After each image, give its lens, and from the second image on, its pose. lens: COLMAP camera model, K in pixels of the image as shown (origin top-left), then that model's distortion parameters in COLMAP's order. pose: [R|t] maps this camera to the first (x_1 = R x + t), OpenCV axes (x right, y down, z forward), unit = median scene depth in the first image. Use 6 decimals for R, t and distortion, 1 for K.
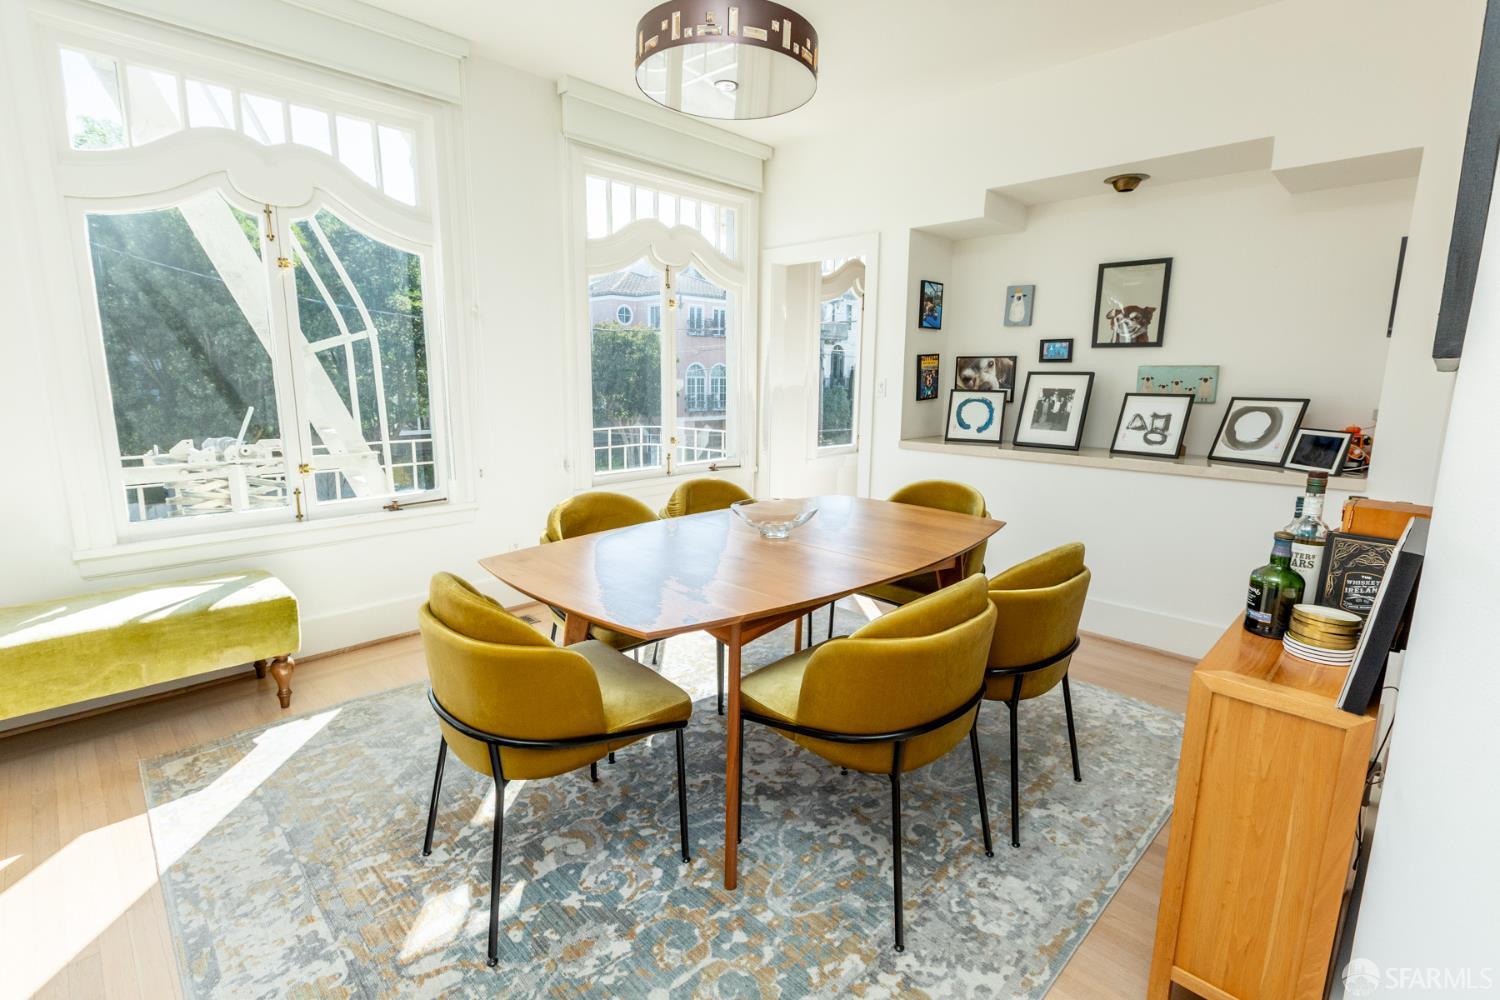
lens RADIAL K [[665.0, 0, 750.0], [0, 665.0, 500.0], [0, 0, 1]] dist [0.000578, 0.000244]
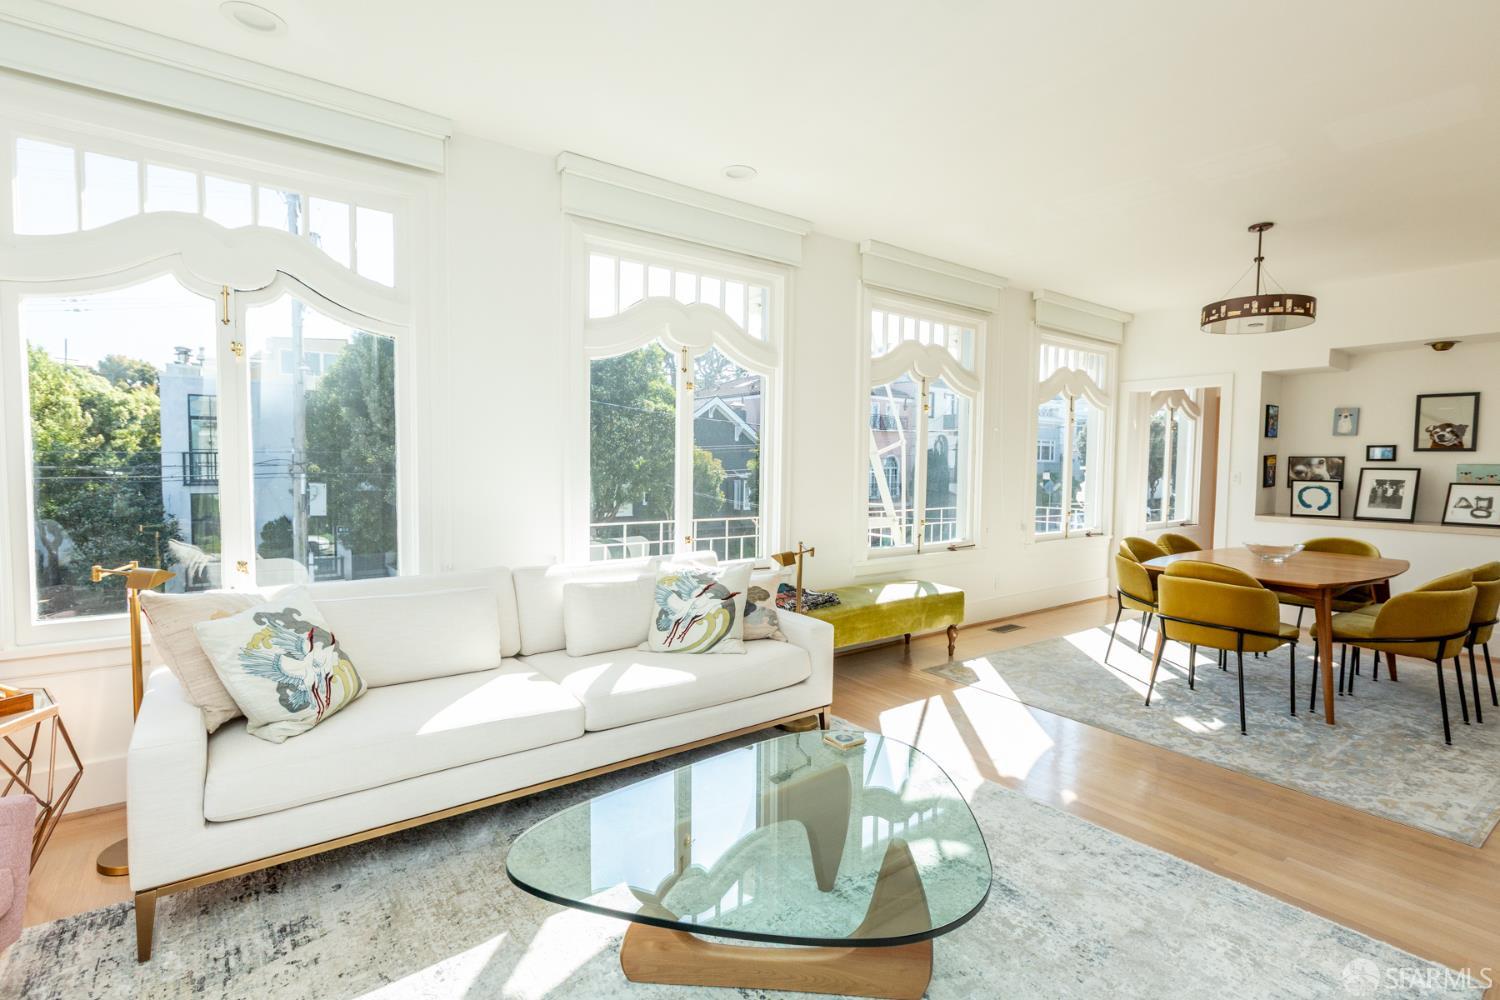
lens RADIAL K [[703.9, 0, 750.0], [0, 703.9, 500.0], [0, 0, 1]] dist [0.017500, 0.000119]
pose [[0.991732, 0.009912, -0.127943, -0.652962], [-0.027180, 0.990617, -0.133939, 0.110034], [0.125415, 0.136309, 0.982696, -0.623814]]
